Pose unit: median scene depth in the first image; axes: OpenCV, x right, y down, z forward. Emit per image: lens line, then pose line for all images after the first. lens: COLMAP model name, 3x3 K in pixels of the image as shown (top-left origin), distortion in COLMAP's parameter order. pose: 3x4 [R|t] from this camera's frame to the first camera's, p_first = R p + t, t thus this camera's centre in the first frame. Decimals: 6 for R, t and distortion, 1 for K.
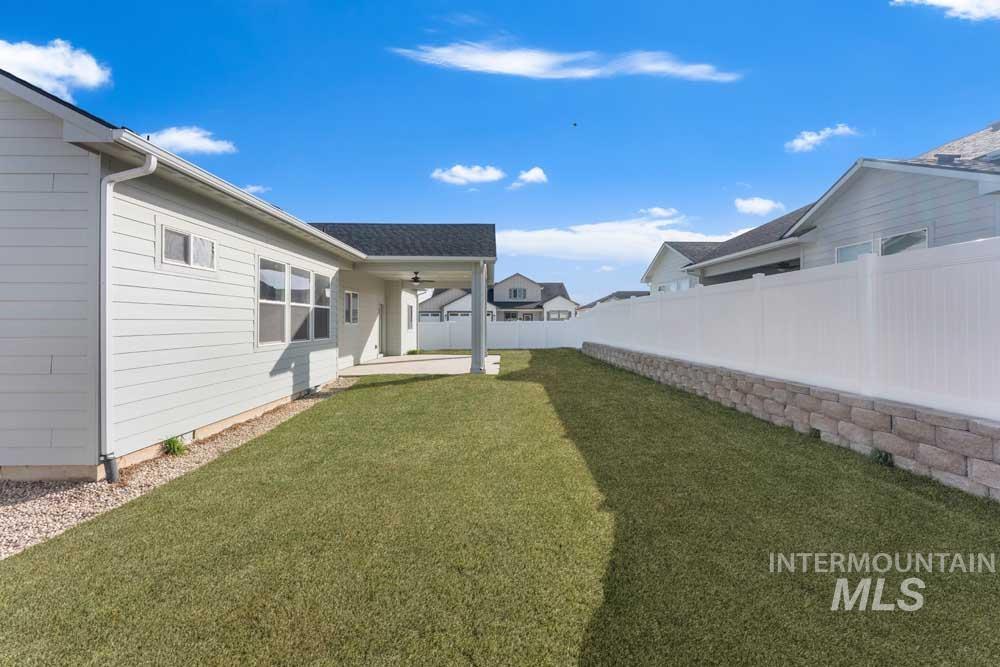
lens RADIAL K [[403.1, 0, 503.7], [0, 403.1, 318.6], [0, 0, 1]] dist [-0.000097, -0.000135]
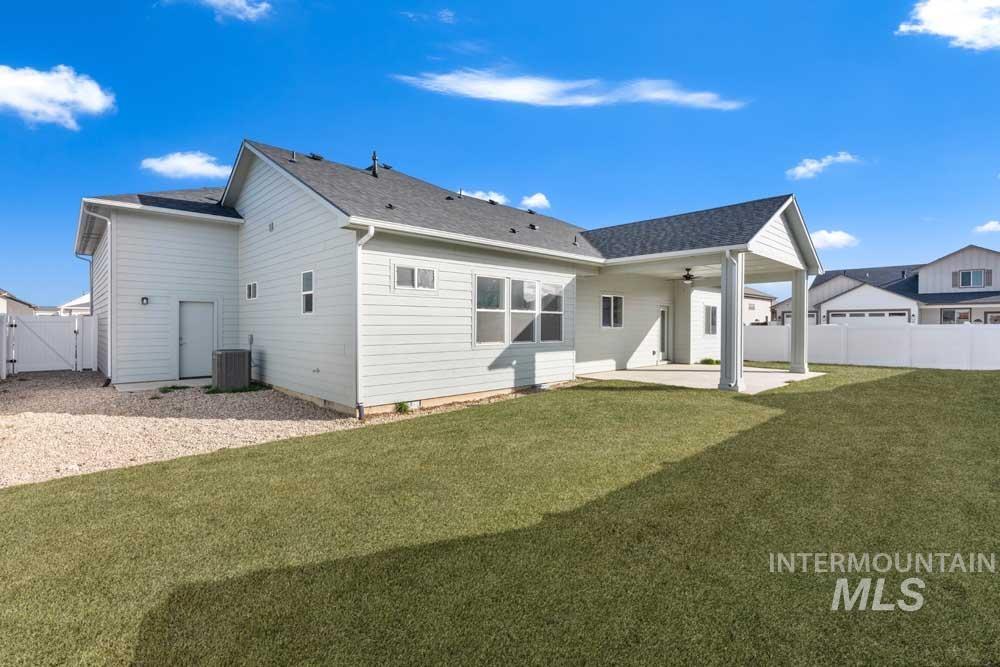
lens RADIAL K [[451.0, 0, 500.0], [0, 451.0, 333.5], [0, 0, 1]] dist [0.002292, 0.000116]
pose [[0.669886, 0.012931, -0.742352, 0.413468], [0.007054, 0.999692, 0.023779, -0.002401], [0.742431, -0.021166, 0.669588, 0.075670]]
